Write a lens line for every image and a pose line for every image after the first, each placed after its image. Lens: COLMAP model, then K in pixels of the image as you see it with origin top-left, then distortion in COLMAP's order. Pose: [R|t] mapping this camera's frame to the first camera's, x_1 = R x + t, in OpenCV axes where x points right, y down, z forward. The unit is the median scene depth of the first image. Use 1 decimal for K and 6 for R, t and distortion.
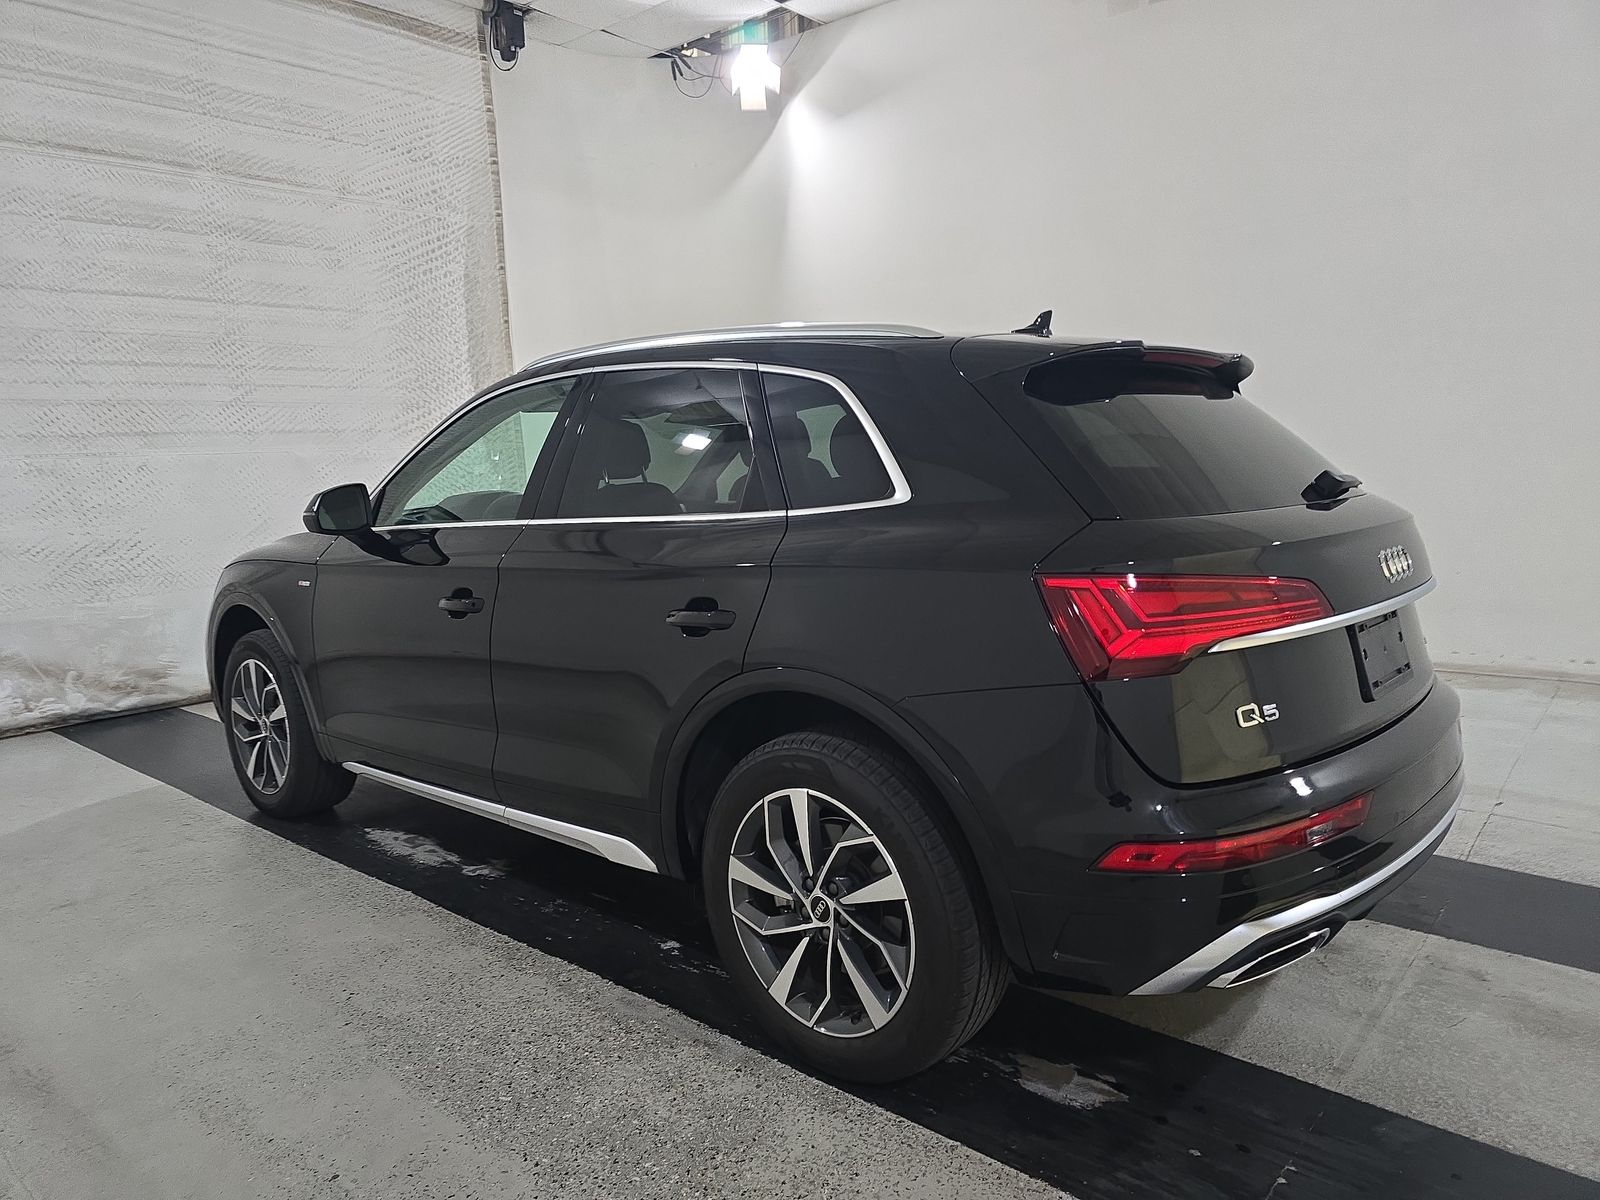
lens RADIAL K [[1056.6, 0, 802.5], [0, 1056.6, 601.1], [0, 0, 1]] dist [0.027265, -0.029918]
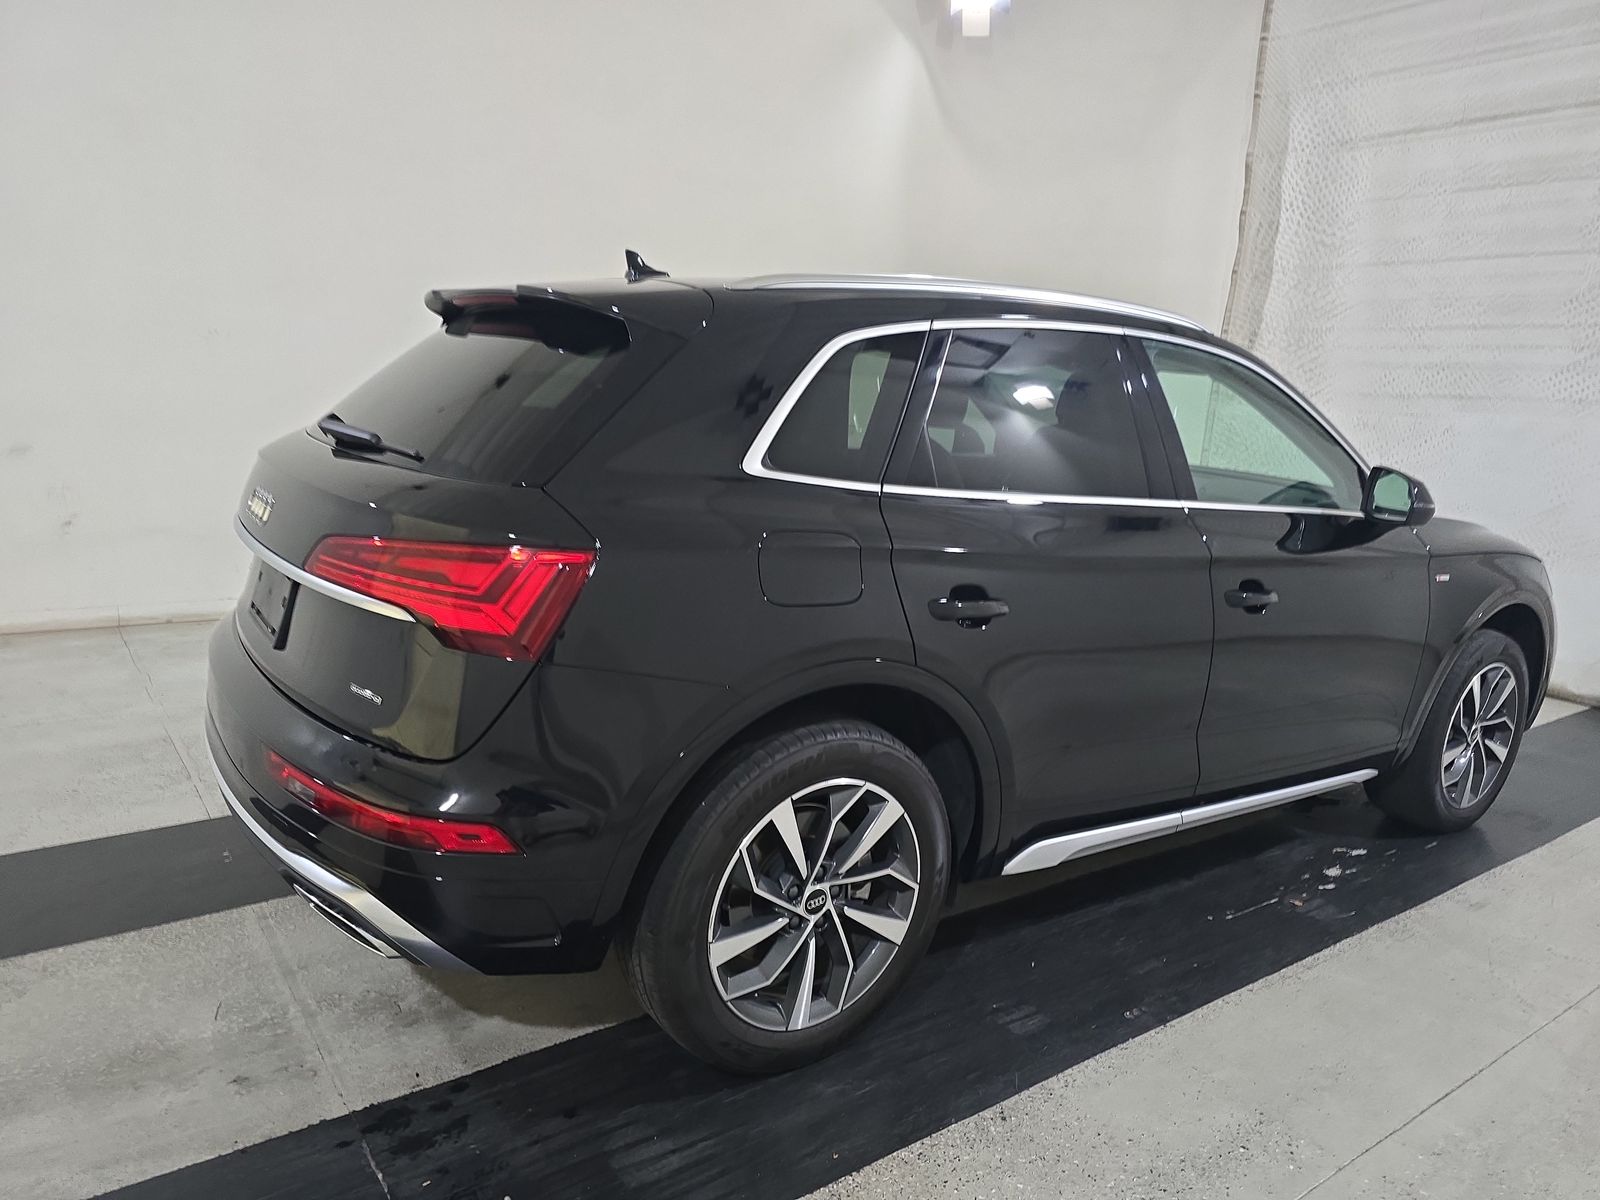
lens RADIAL K [[1063.4, 0, 800.0], [0, 1063.4, 600.0], [0, 0, 1]] dist [0.023504, -0.032450]
pose [[-0.215659, 0.202538, -0.955233, 0.510527], [-0.186411, 0.951722, 0.243879, -0.102517], [0.958510, 0.230660, -0.167492, 0.601670]]
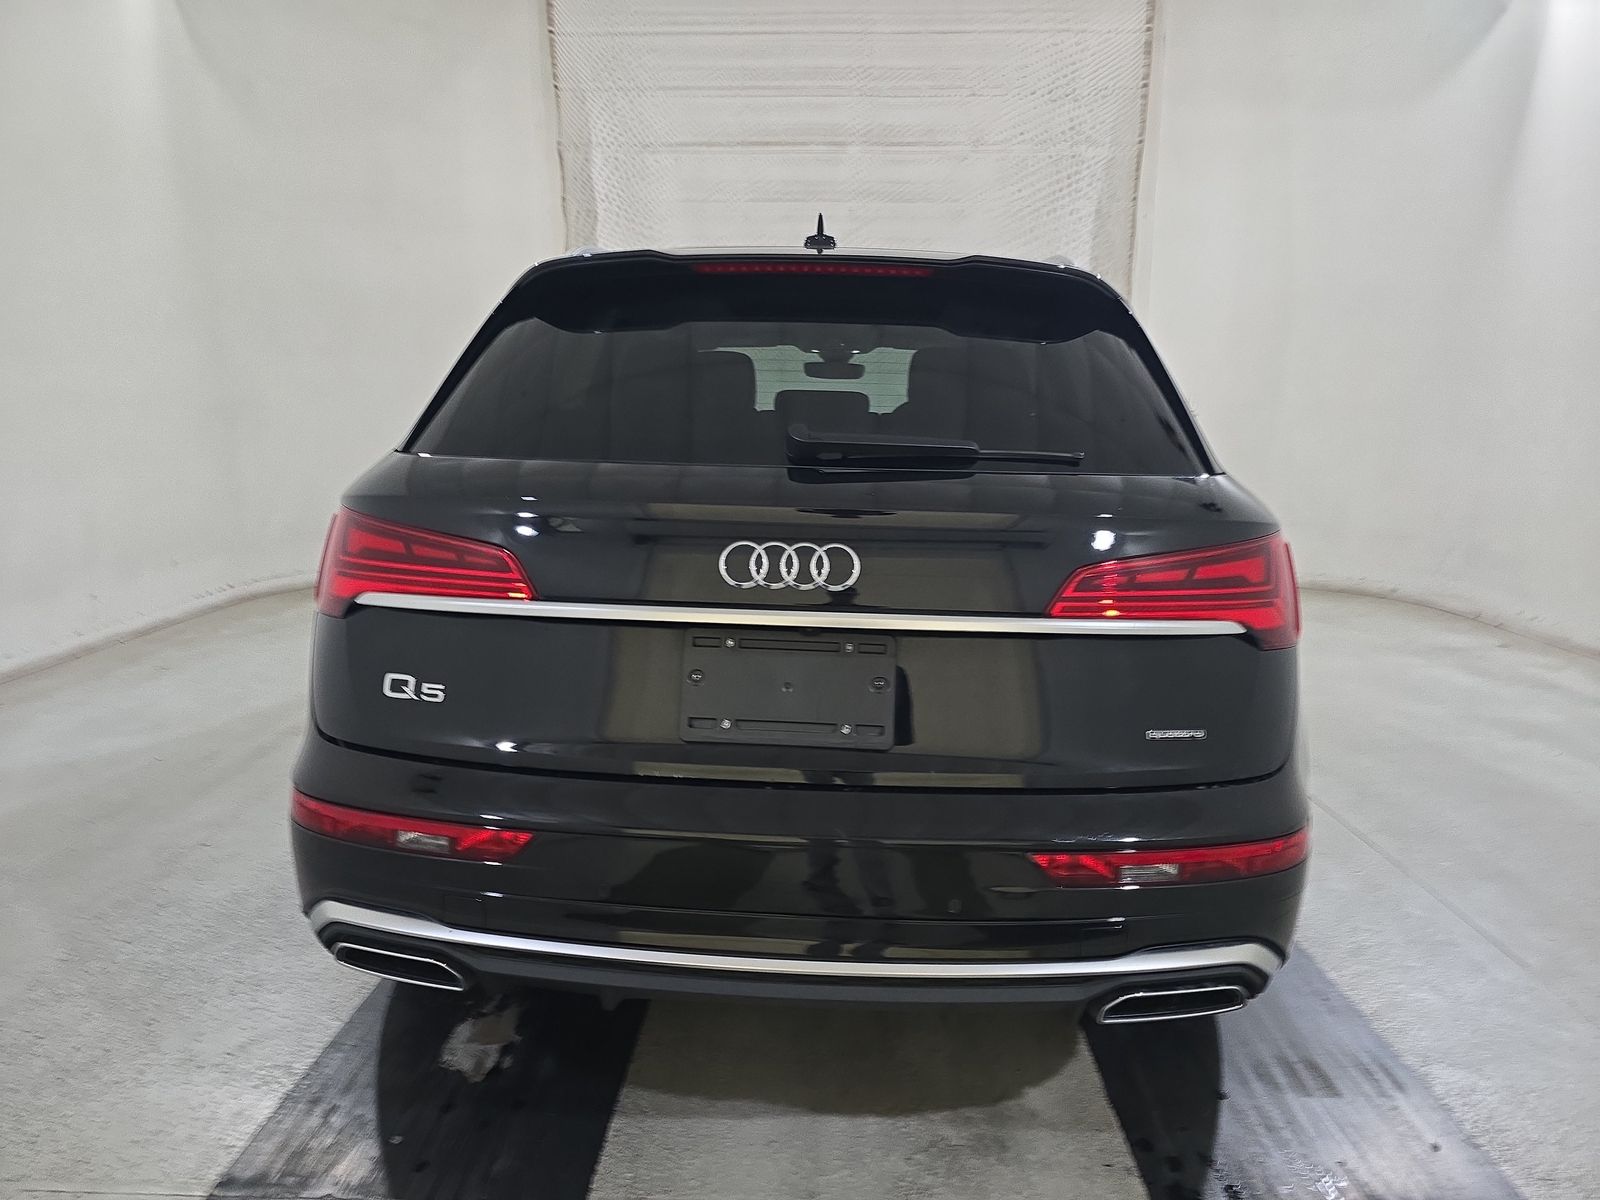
lens RADIAL K [[1063.4, 0, 800.0], [0, 1063.4, 600.0], [0, 0, 1]] dist [0.023504, -0.032450]
pose [[0.632288, 0.174922, -0.754727, 0.388932], [-0.138662, 0.983998, 0.111893, -0.032181], [0.762223, 0.033903, 0.646426, 0.206859]]
